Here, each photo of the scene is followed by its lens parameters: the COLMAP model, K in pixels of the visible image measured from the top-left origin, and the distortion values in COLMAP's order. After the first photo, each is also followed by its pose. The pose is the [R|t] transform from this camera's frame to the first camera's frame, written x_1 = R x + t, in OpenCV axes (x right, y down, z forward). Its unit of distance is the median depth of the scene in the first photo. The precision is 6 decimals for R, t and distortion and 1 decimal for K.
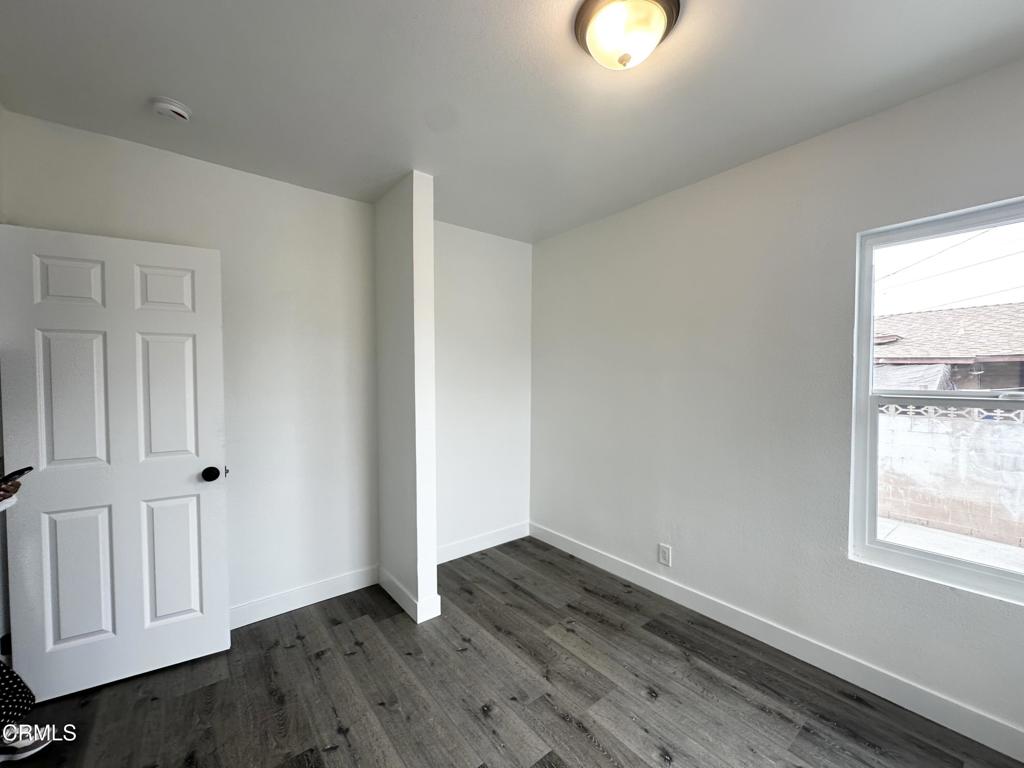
lens RADIAL K [[412.1, 0, 513.3], [0, 412.1, 384.1], [0, 0, 1]] dist [-0.000839, 0.000299]
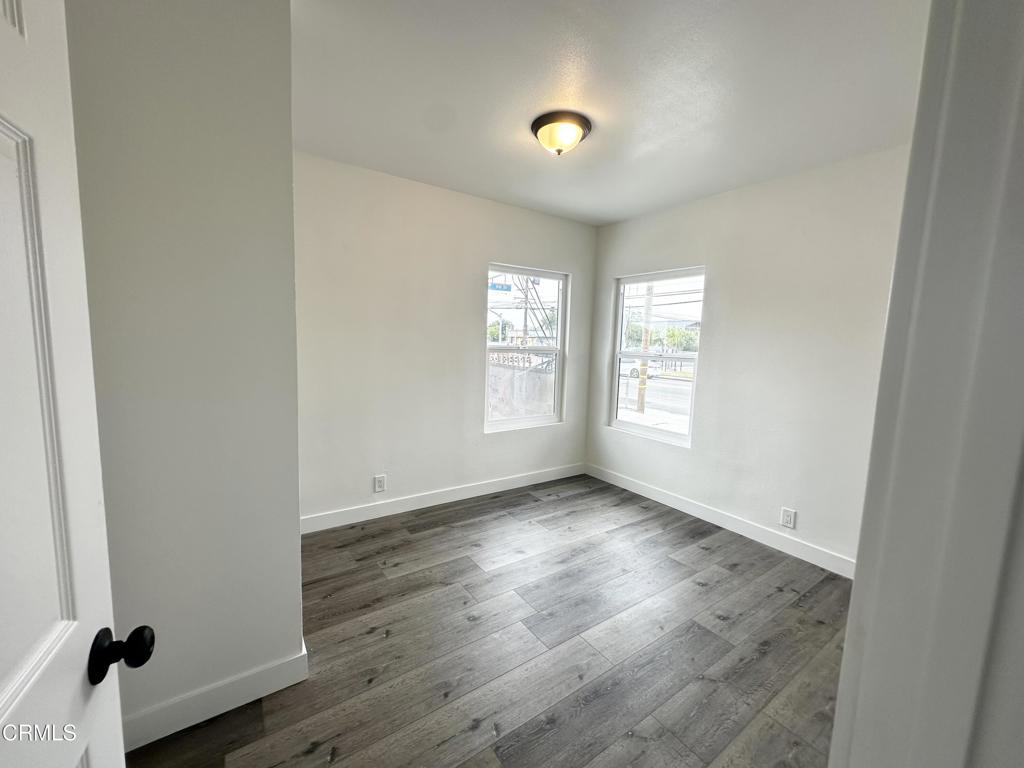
lens RADIAL K [[412.1, 0, 514.3], [0, 412.1, 386.7], [0, 0, 1]] dist [-0.000839, 0.000299]
pose [[0.053198, -0.105838, 0.992959, -0.910106], [-0.018407, 0.994094, 0.106945, -0.001927], [-0.998414, -0.023967, 0.050935, 0.651477]]
